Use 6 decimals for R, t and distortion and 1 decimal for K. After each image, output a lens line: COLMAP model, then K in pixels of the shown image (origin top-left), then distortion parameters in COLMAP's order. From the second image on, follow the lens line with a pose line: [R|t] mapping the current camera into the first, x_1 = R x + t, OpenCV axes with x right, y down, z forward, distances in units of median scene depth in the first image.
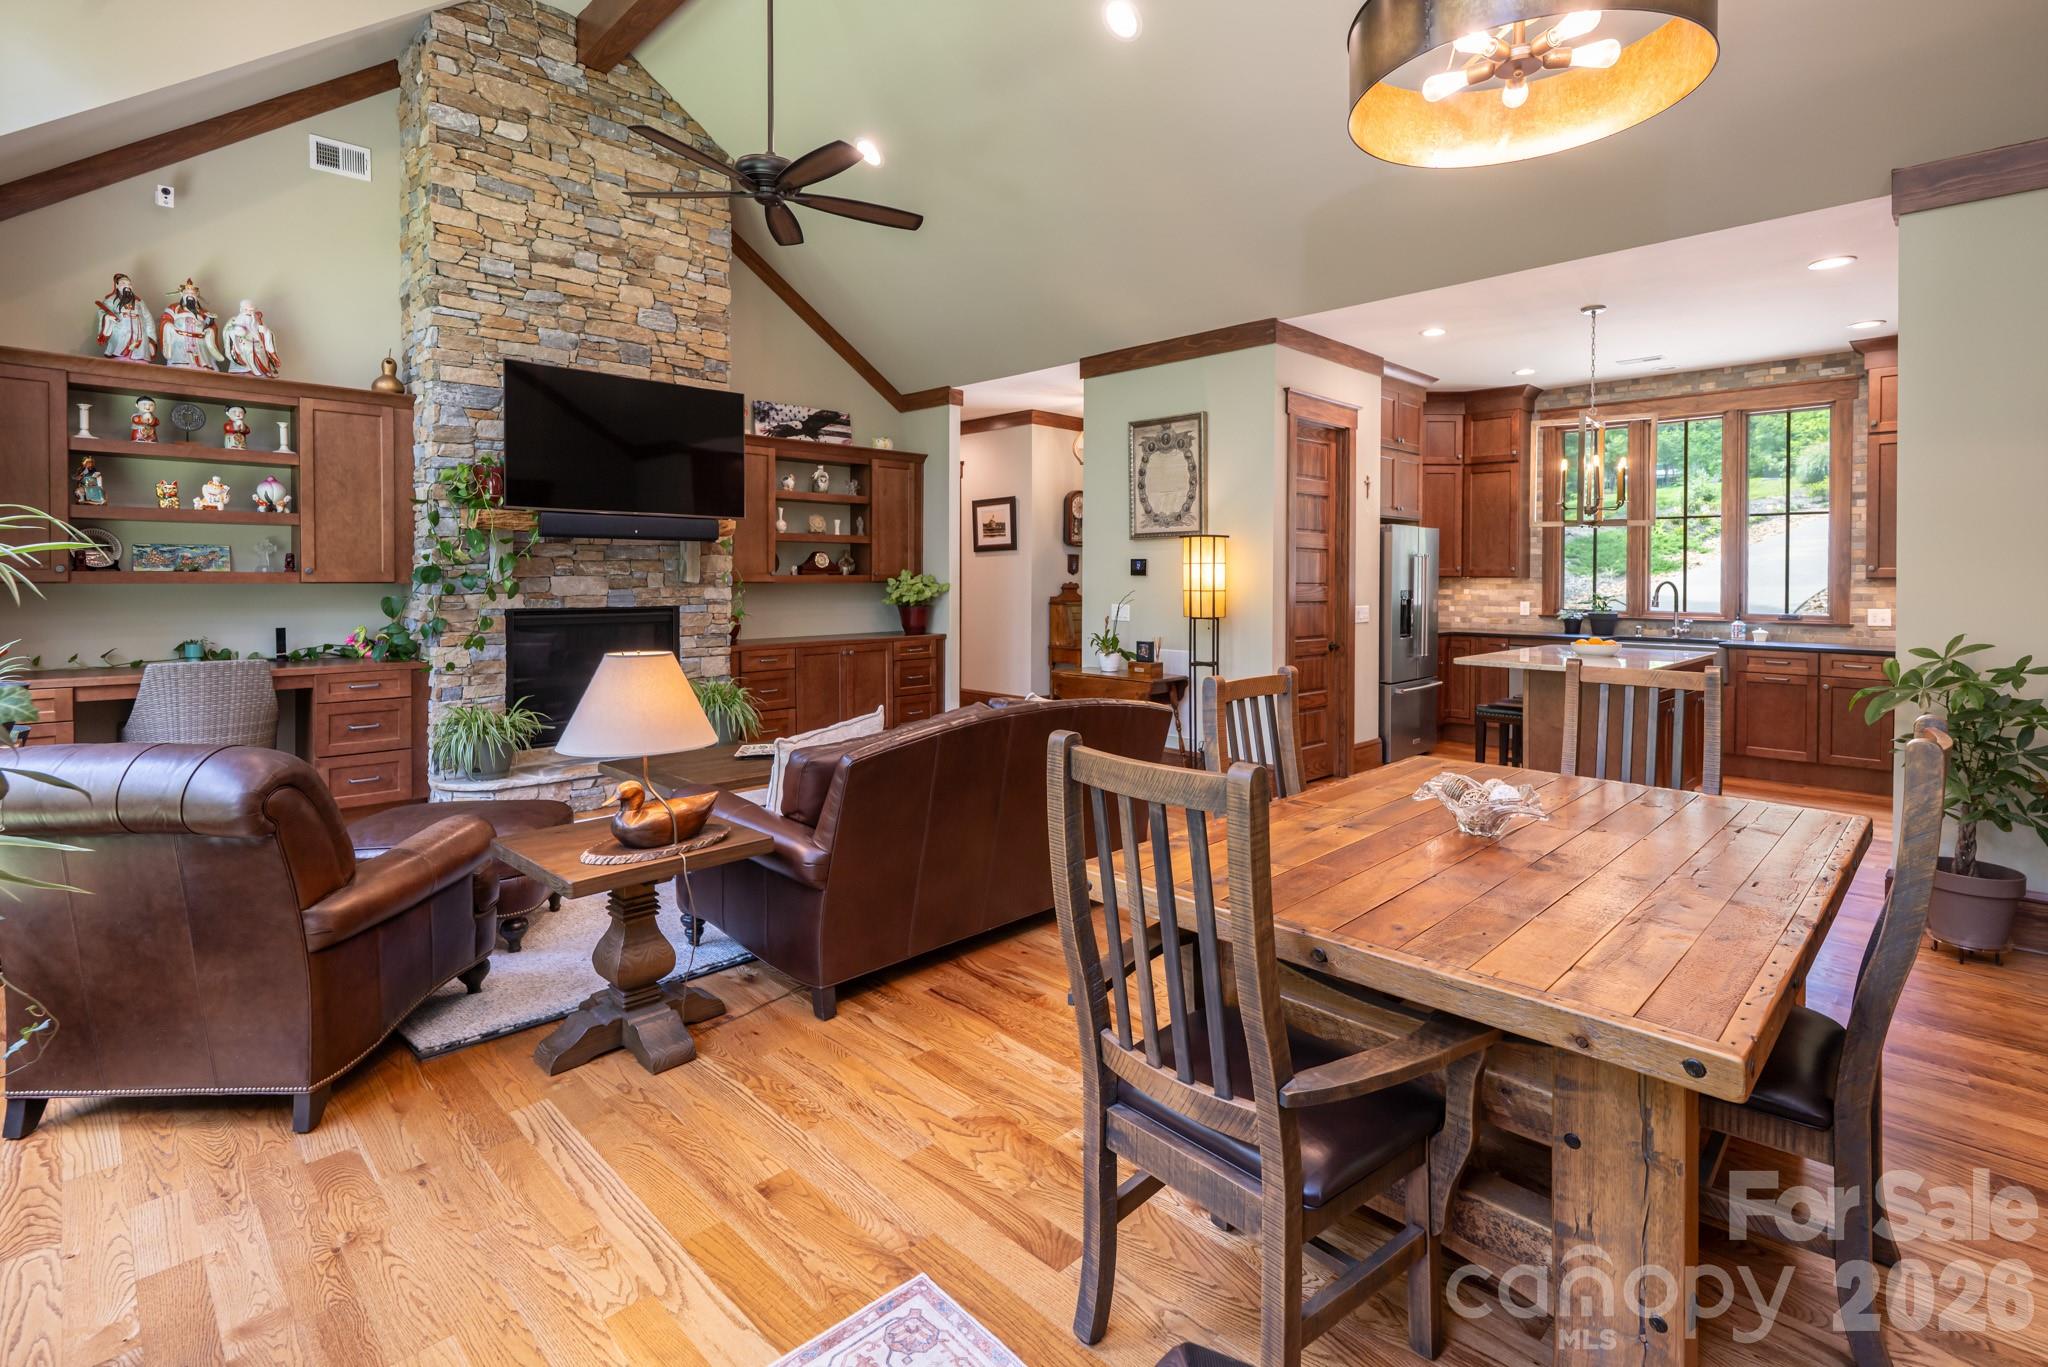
lens RADIAL K [[970.7, 0, 1031.3], [0, 970.7, 595.3], [0, 0, 1]] dist [0.001861, -0.000525]
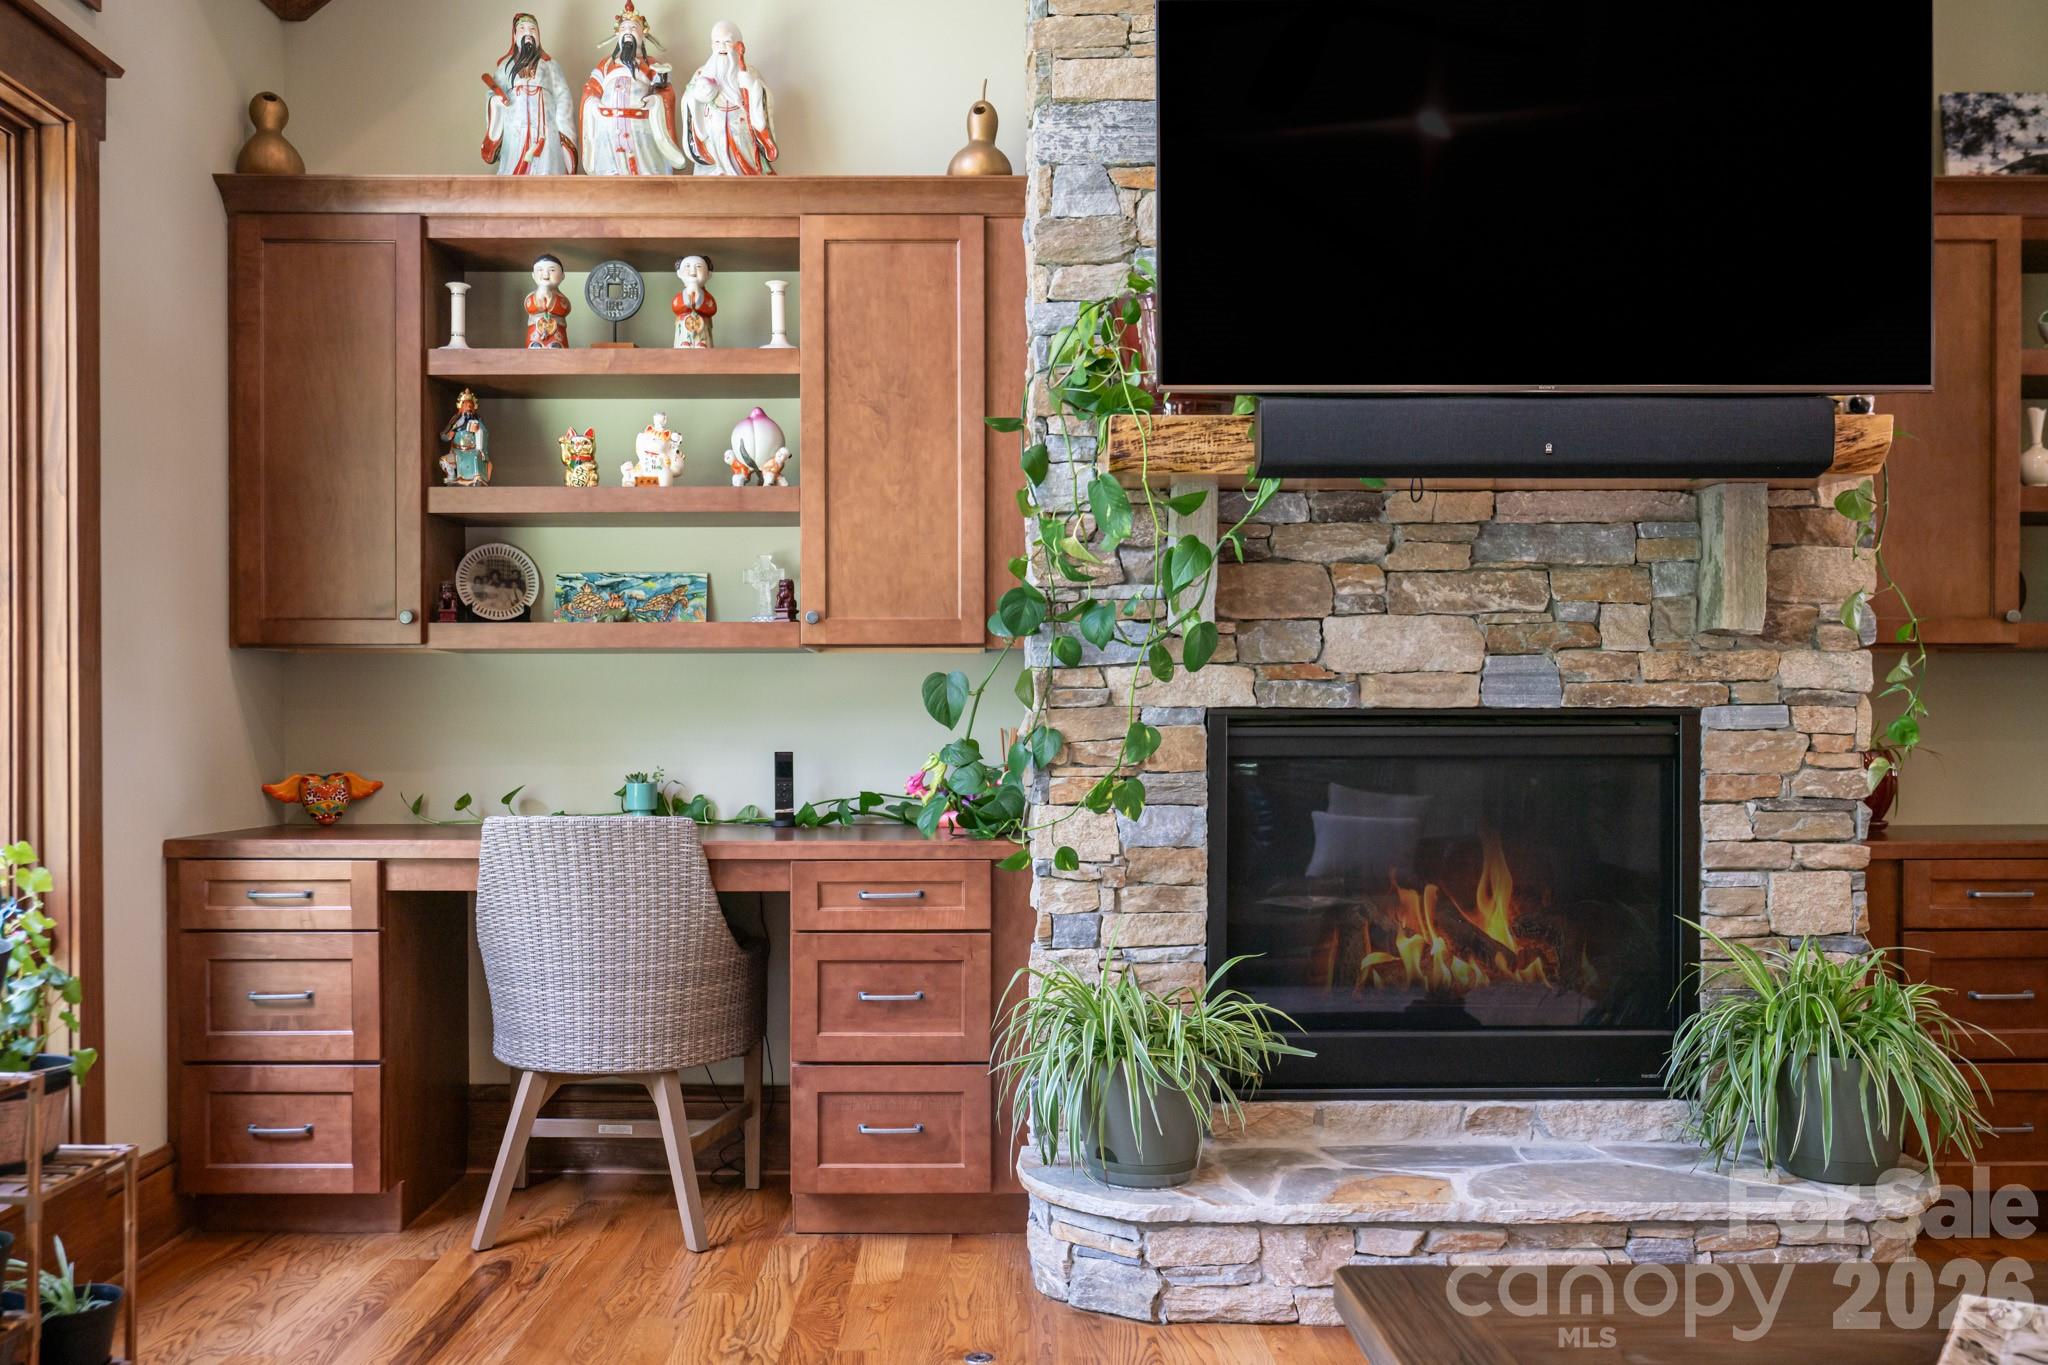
lens RADIAL K [[1622.0, 0, 1013.9], [0, 1622.0, 737.3], [0, 0, 1]] dist [-0.005651, 0.003620]
pose [[0.718048, -0.001506, -0.695992, -0.177461], [-0.010652, 0.999857, -0.013152, 0.035163], [0.695912, 0.016858, 0.717929, 0.533551]]
